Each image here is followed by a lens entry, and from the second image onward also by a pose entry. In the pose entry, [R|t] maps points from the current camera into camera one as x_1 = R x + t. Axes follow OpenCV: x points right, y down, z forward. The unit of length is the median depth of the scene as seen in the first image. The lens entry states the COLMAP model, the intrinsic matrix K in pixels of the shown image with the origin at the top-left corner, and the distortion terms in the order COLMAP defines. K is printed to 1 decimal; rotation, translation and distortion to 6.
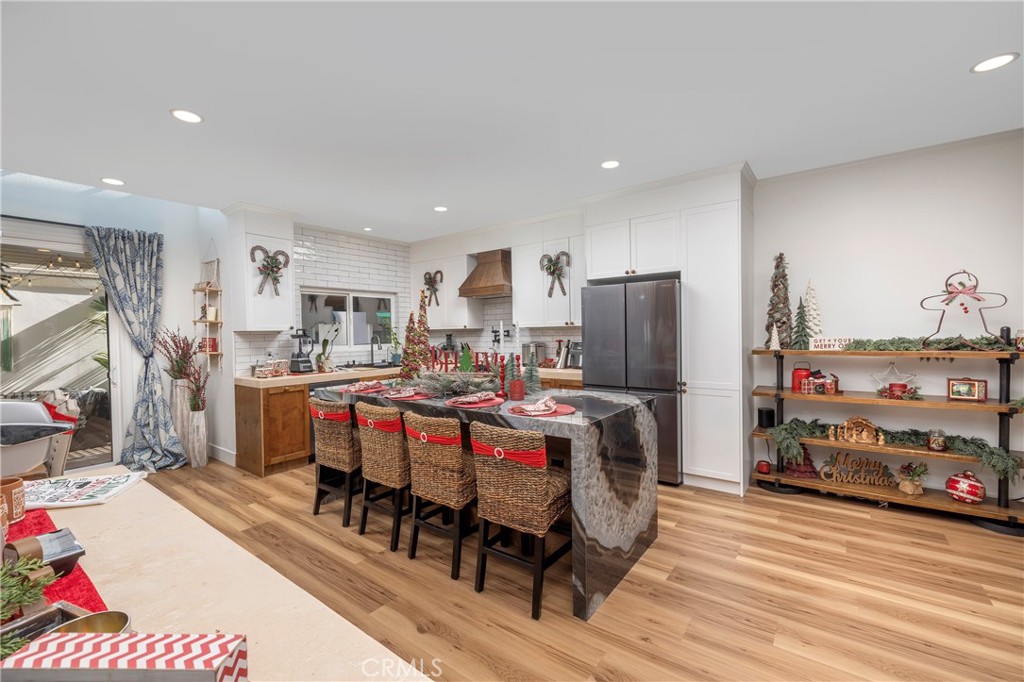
lens RADIAL K [[439.7, 0, 542.9], [0, 439.7, 341.7], [0, 0, 1]] dist [-0.000429, -0.000570]
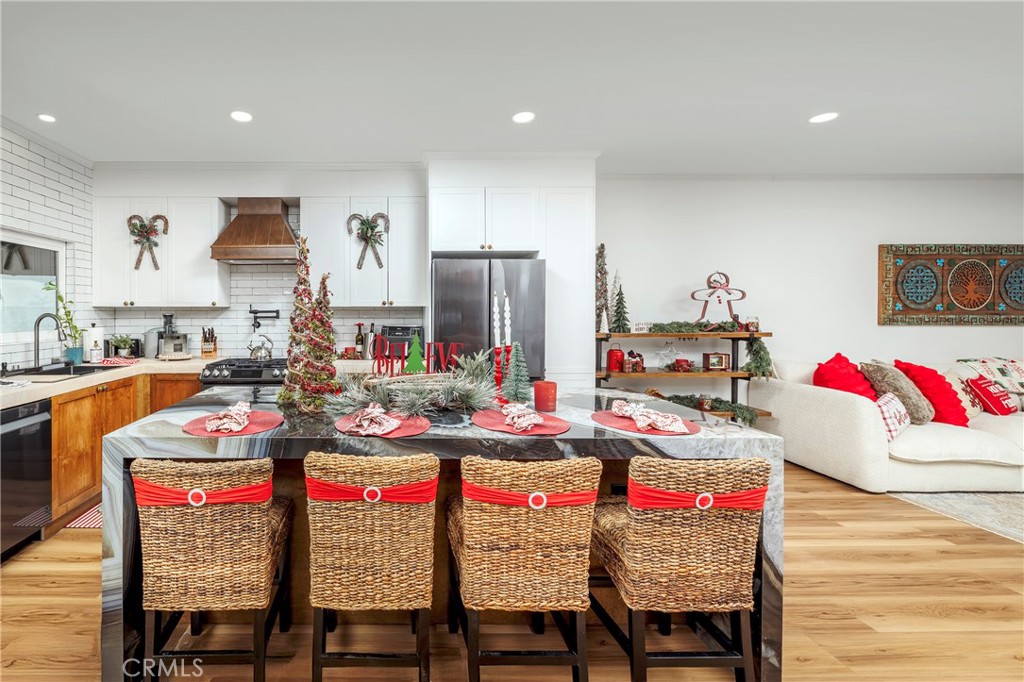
lens RADIAL K [[439.7, 0, 486.2], [0, 439.7, 314.8], [0, 0, 1]] dist [-0.000429, -0.000570]
pose [[0.807613, 0.012053, 0.589589, -0.297968], [0.001481, 0.999747, -0.022466, -0.001845], [-0.589711, 0.019017, 0.807391, 0.268506]]
